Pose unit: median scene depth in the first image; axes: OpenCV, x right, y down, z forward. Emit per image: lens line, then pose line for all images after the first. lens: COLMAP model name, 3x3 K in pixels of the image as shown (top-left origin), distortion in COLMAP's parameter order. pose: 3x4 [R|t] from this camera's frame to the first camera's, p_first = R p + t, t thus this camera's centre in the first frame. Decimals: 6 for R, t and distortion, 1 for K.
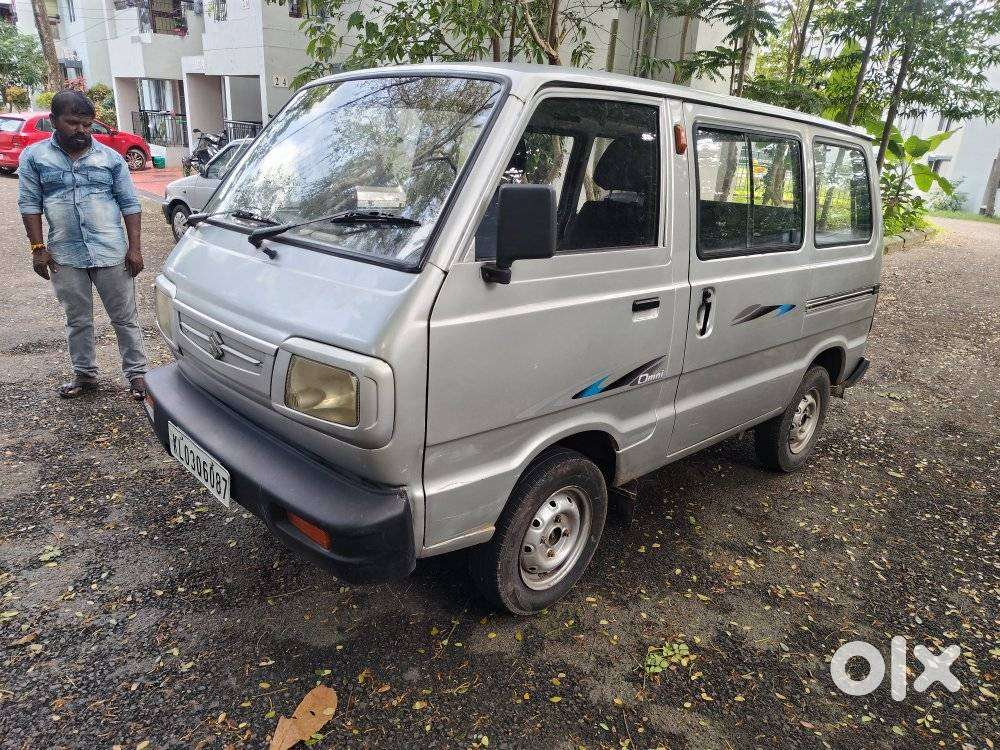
lens RADIAL K [[702.9, 0, 500.0], [0, 702.9, 375.0], [0, 0, 1]] dist [0.030529, -0.027142]
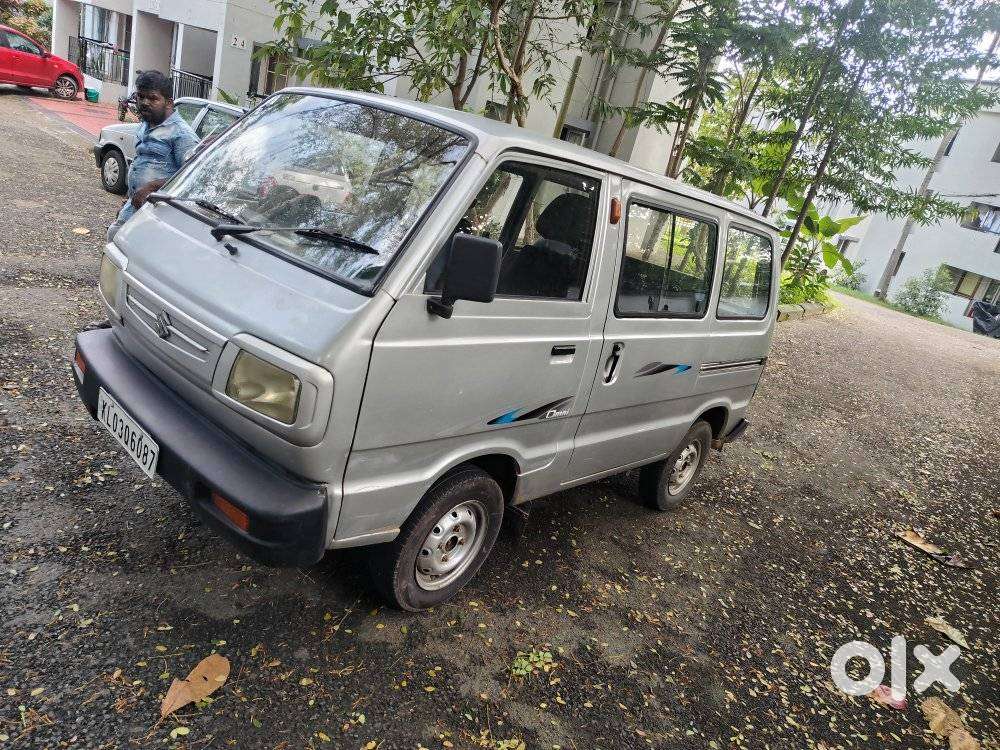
lens RADIAL K [[693.8, 0, 502.0], [0, 693.8, 379.7], [0, 0, 1]] dist [0.041859, -0.036902]
pose [[0.979567, 0.157174, 0.125479, -0.020063], [-0.157278, 0.987512, -0.009147, -0.026084], [-0.125349, -0.010775, 0.992054, -0.086019]]
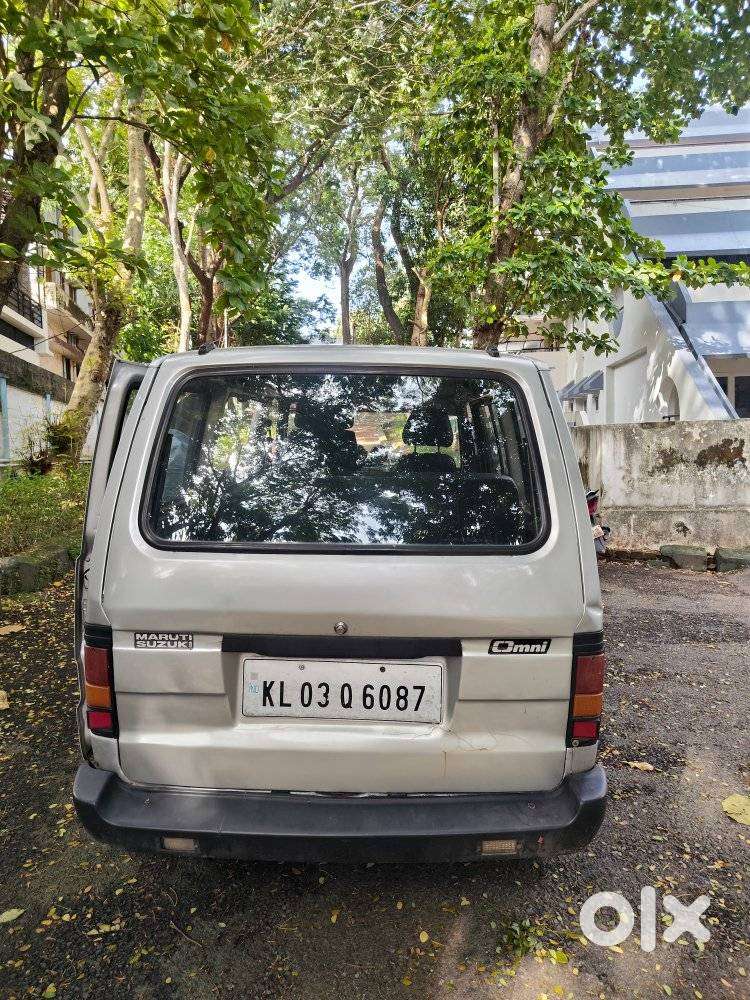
lens RADIAL K [[704.9, 0, 375.8], [0, 704.9, 500.2], [0, 0, 1]] dist [0.025681, -0.022136]
pose [[-0.713528, 0.008097, -0.700580, 1.186629], [-0.255383, 0.928133, 0.270829, -0.652878], [0.652425, 0.372160, -0.660181, 2.303370]]
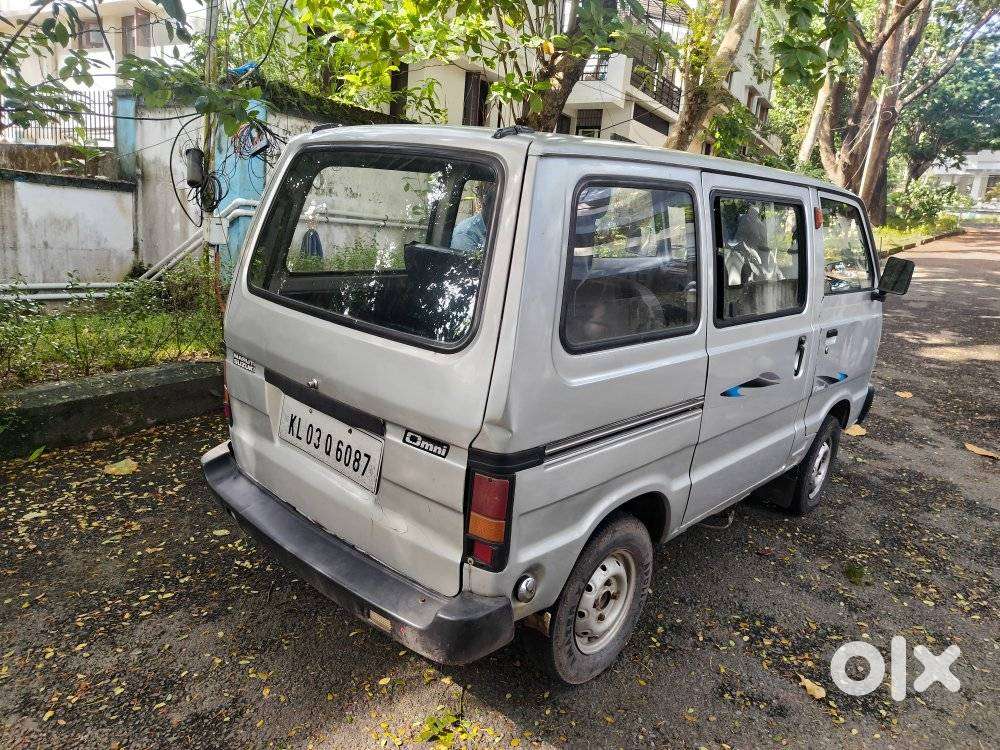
lens RADIAL K [[702.9, 0, 500.0], [0, 702.9, 375.0], [0, 0, 1]] dist [0.030529, -0.027142]
pose [[-0.988983, -0.124806, -0.079602, 0.503069], [-0.148021, 0.839927, 0.522124, -0.804040], [0.001696, 0.528154, -0.849147, 2.561125]]
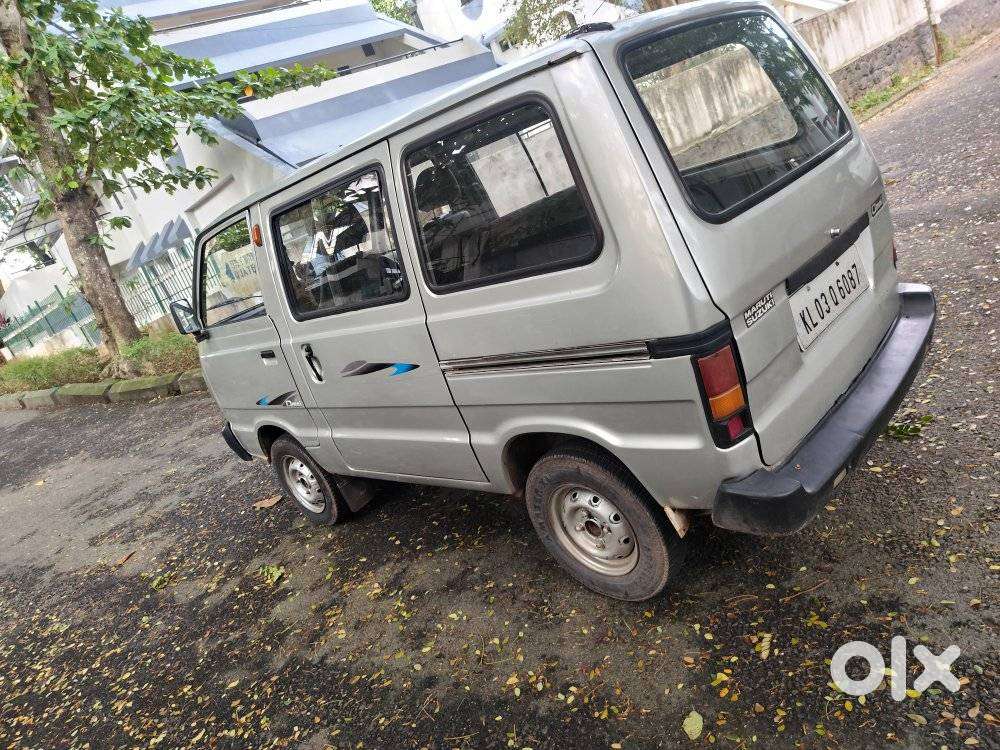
lens RADIAL K [[704.9, 0, 500.1], [0, 704.9, 379.2], [0, 0, 1]] dist [0.025681, -0.022136]
pose [[0.023593, 0.218797, -0.975485, 1.559345], [0.044787, 0.974546, 0.219669, -0.329959], [0.998718, -0.048872, 0.013194, 1.372512]]
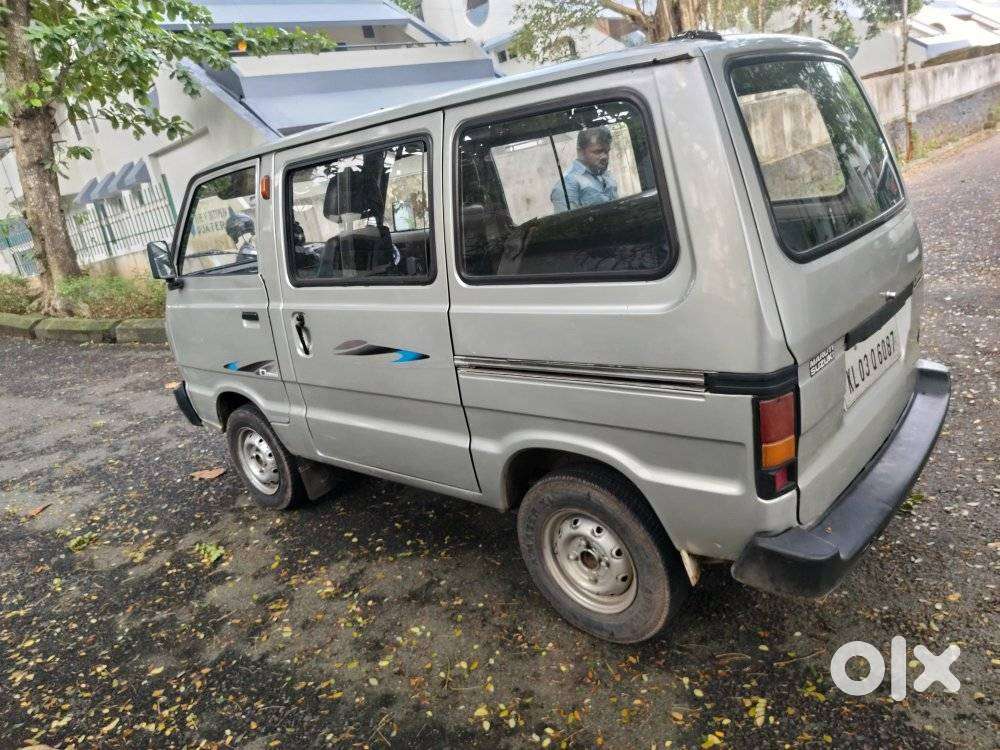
lens RADIAL K [[709.3, 0, 500.0], [0, 709.3, 375.0], [0, 0, 1]] dist [0.002668, 0.001841]
pose [[0.075234, 0.206971, -0.975450, 1.491436], [-0.140071, 0.970717, 0.195163, -0.303441], [0.987279, 0.121950, 0.102022, 1.266164]]
